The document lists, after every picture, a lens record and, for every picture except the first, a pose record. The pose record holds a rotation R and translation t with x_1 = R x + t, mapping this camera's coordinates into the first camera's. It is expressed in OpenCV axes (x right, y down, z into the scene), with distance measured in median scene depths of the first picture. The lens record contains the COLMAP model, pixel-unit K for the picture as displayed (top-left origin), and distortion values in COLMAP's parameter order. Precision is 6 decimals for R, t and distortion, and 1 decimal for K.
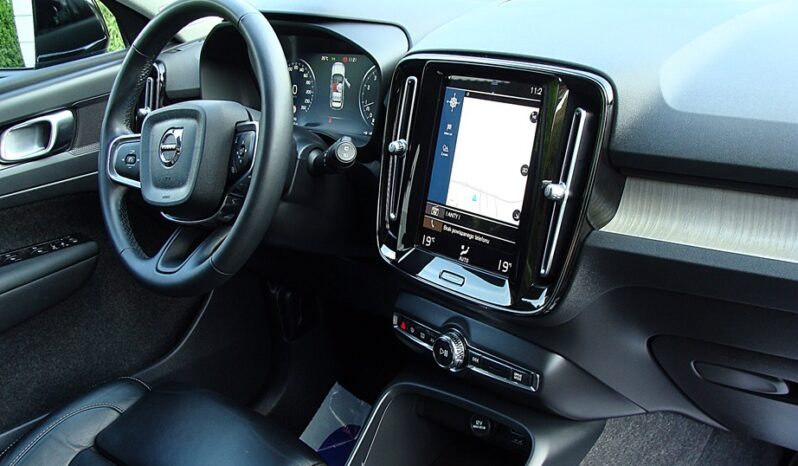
lens RADIAL K [[904.3, 0, 419.3], [0, 904.3, 231.3], [0, 0, 1]] dist [-0.204123, 0.262728]
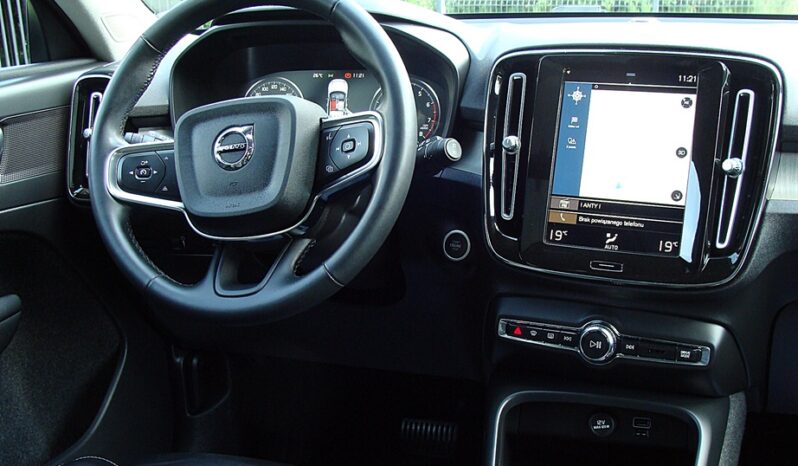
lens RADIAL K [[917.6, 0, 416.2], [0, 917.6, 248.1], [0, 0, 1]] dist [-0.206651, 0.235662]
pose [[0.904452, -0.026952, 0.425722, -0.560626], [0.075800, 0.992274, -0.098219, 0.112030], [-0.419786, 0.121104, 0.899507, 0.181964]]
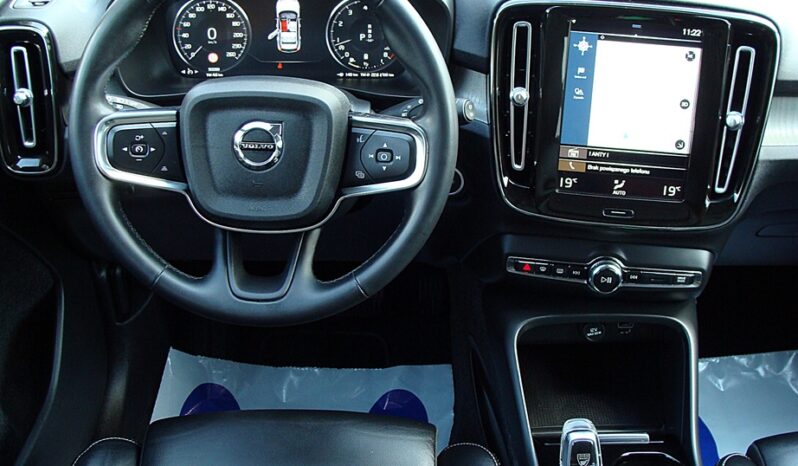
lens RADIAL K [[917.6, 0, 416.2], [0, 917.6, 248.1], [0, 0, 1]] dist [-0.206651, 0.235662]
pose [[0.721210, -0.297801, 0.625437, -0.802839], [0.155607, 0.949448, 0.272644, -0.233289], [-0.675013, -0.099311, 0.731091, 0.357083]]
